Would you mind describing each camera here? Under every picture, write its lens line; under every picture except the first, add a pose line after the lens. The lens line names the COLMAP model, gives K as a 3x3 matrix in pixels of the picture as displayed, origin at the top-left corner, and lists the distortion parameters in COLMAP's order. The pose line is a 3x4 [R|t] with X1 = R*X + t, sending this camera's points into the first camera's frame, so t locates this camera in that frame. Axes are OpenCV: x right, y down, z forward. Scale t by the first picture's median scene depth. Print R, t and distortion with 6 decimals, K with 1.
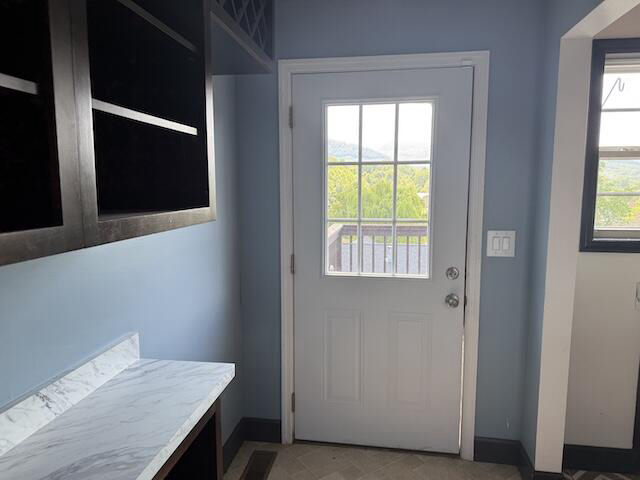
lens RADIAL K [[450.5, 0, 319.8], [0, 450.5, 238.7], [0, 0, 1]] dist [0.022528, -0.040588]
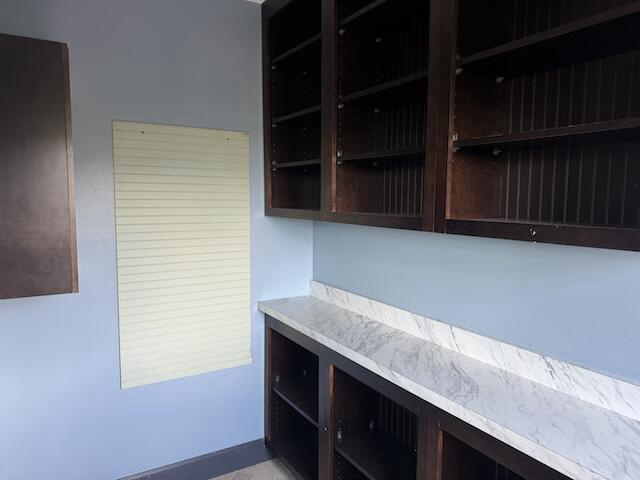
lens RADIAL K [[450.5, 0, 320.0], [0, 450.5, 239.9], [0, 0, 1]] dist [0.022528, -0.040588]
pose [[-0.765209, 0.049660, -0.641863, 0.654708], [-0.088609, 0.979407, 0.181412, -0.156887], [0.637654, 0.195693, -0.745051, 1.438635]]
